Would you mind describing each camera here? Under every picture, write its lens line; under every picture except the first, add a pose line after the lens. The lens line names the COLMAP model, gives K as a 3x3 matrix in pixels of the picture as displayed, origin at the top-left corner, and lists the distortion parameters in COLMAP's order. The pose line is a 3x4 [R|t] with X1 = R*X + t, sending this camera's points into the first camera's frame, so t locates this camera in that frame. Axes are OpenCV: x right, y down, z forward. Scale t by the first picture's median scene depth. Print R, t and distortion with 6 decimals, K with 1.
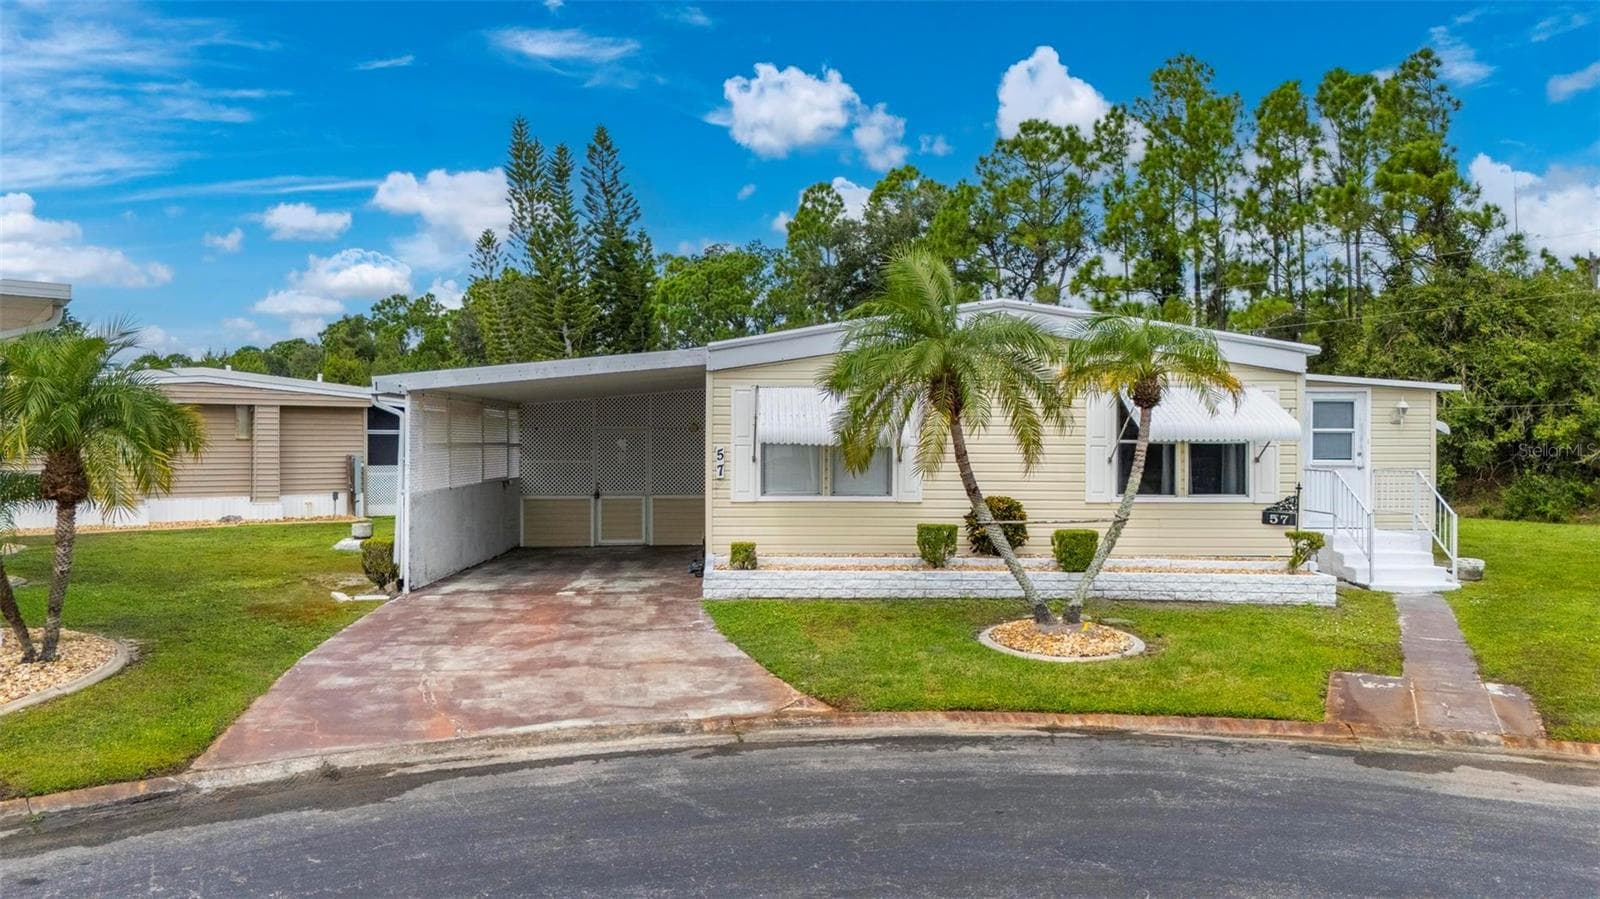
lens RADIAL K [[1177.4, 0, 799.9], [0, 1177.4, 435.0], [0, 0, 1]] dist [0.068150, -0.059862]
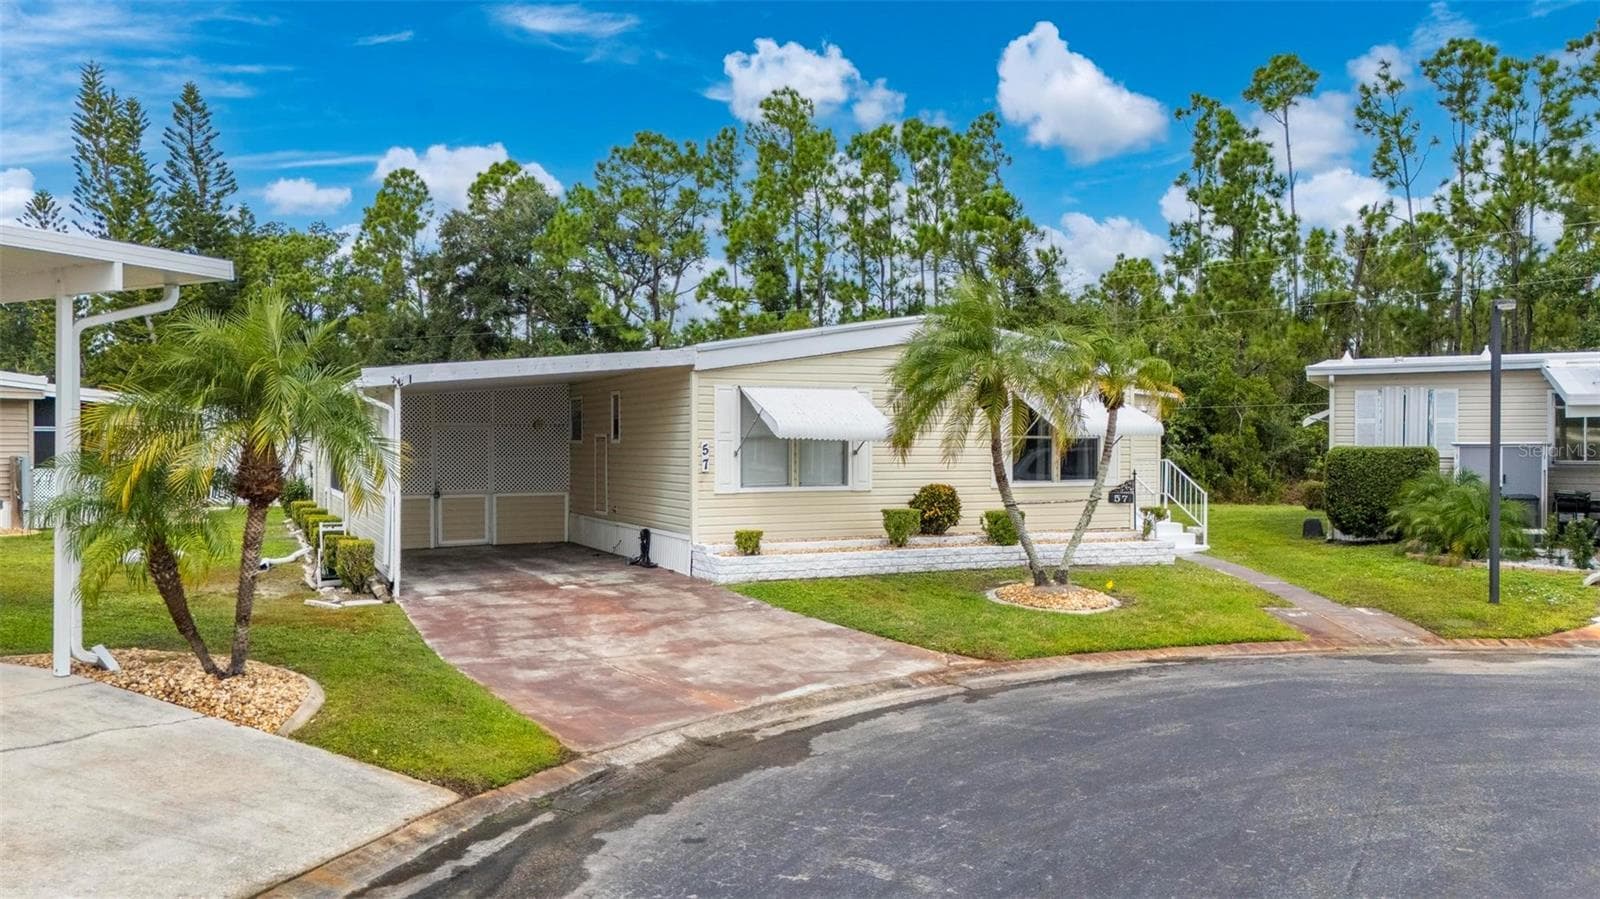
lens RADIAL K [[1177.4, 0, 803.2], [0, 1177.4, 418.9], [0, 0, 1]] dist [0.068150, -0.059862]
pose [[0.911387, 0.005946, 0.411507, -0.227447], [-0.000472, 0.999910, -0.013403, 0.001861], [-0.411550, 0.012021, 0.911308, -0.003850]]
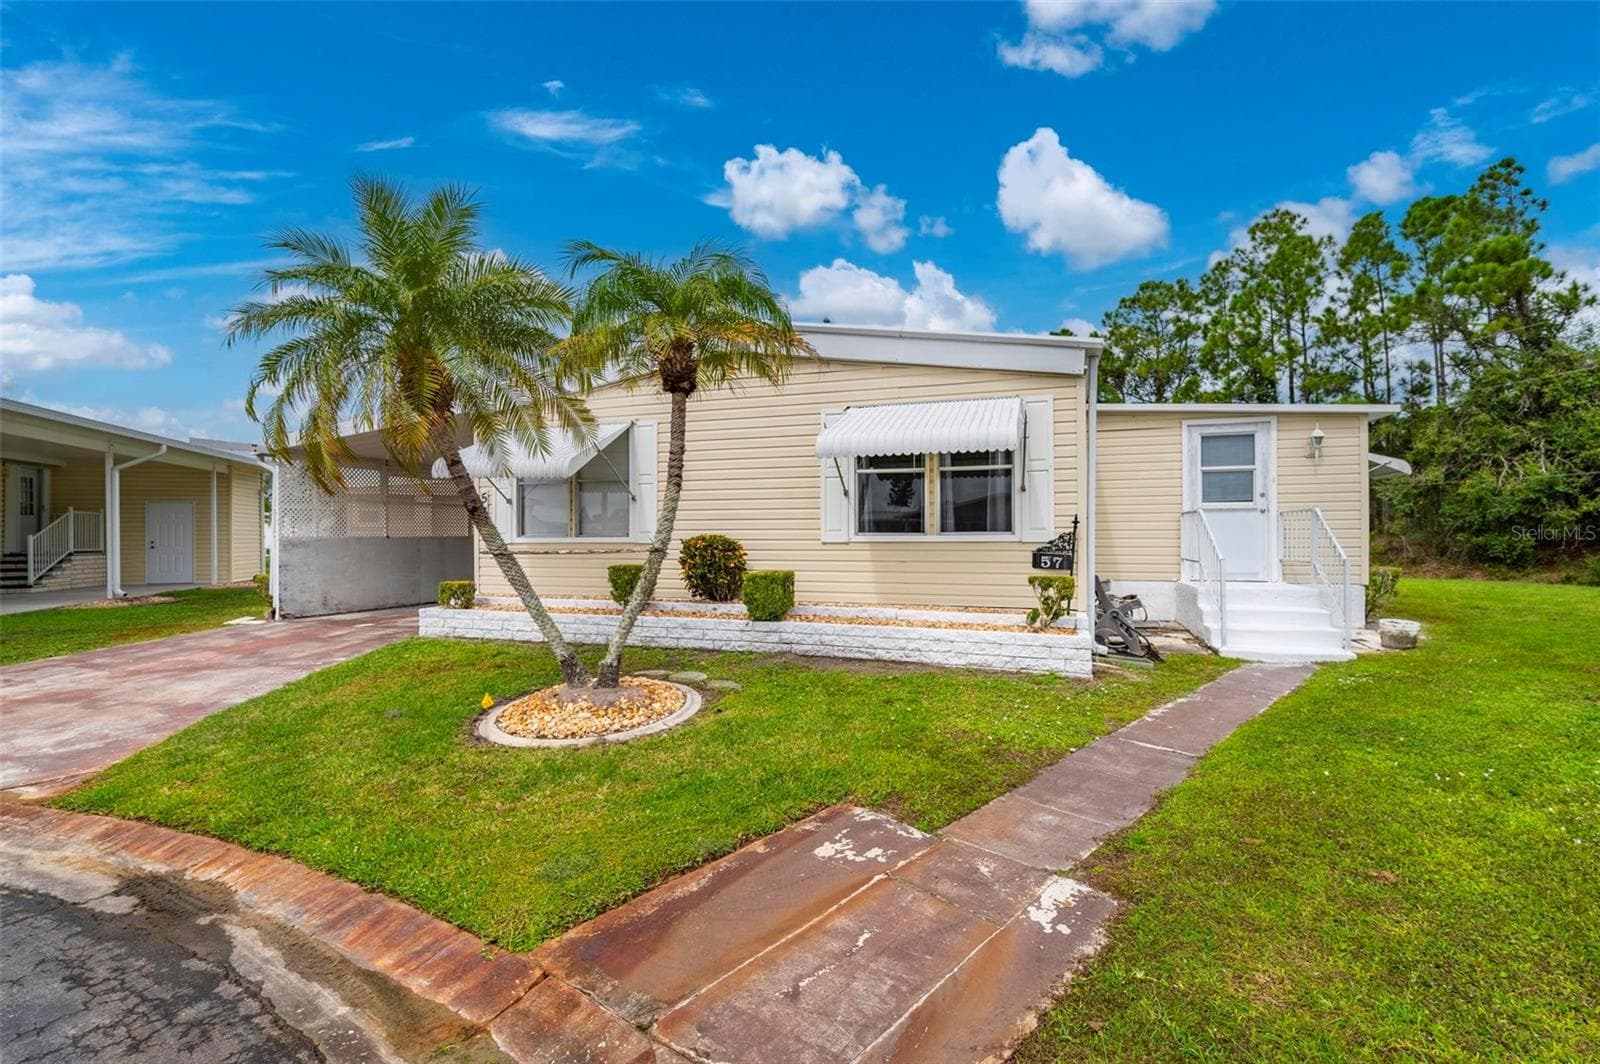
lens RADIAL K [[708.3, 0, 805.0], [0, 708.3, 537.4], [0, 0, 1]] dist [0.002528, -0.002661]
pose [[0.940153, -0.006574, -0.340688, 0.220793], [0.008670, 0.999952, 0.004631, 0.027294], [0.340641, -0.007308, 0.940165, 0.270671]]
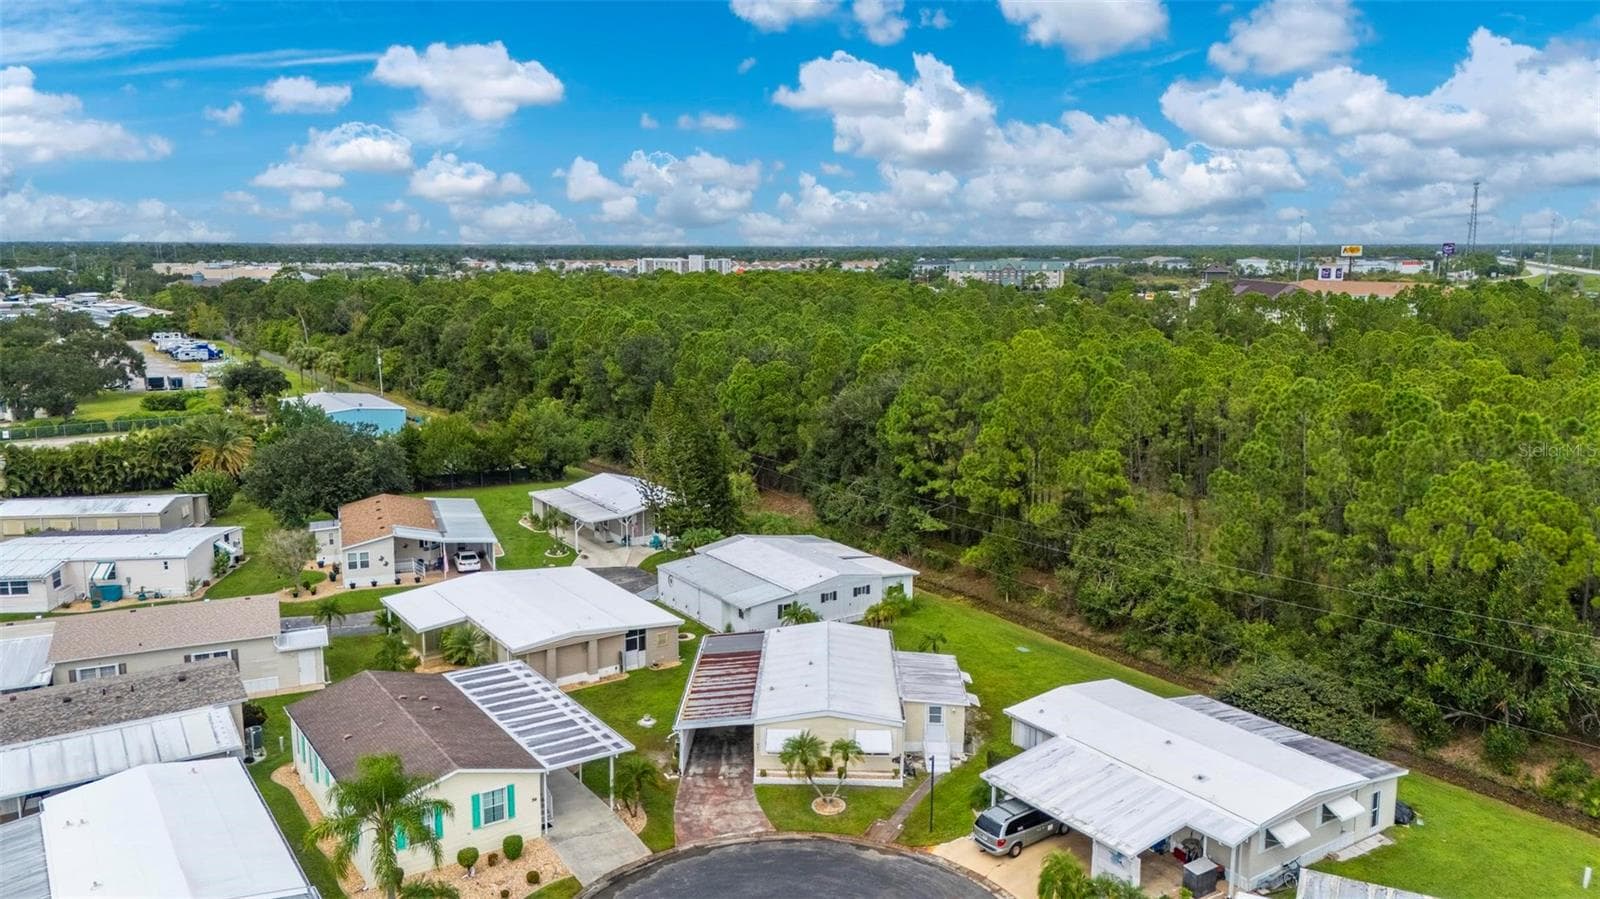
lens RADIAL K [[1177.4, 0, 807.5], [0, 1177.4, 455.0], [0, 0, 1]] dist [0.068150, -0.059862]
pose [[0.998998, 0.010871, -0.043408, 0.143238], [-0.002956, 0.983955, 0.178394, -0.902609], [0.044651, -0.178087, 0.983001, -1.502358]]
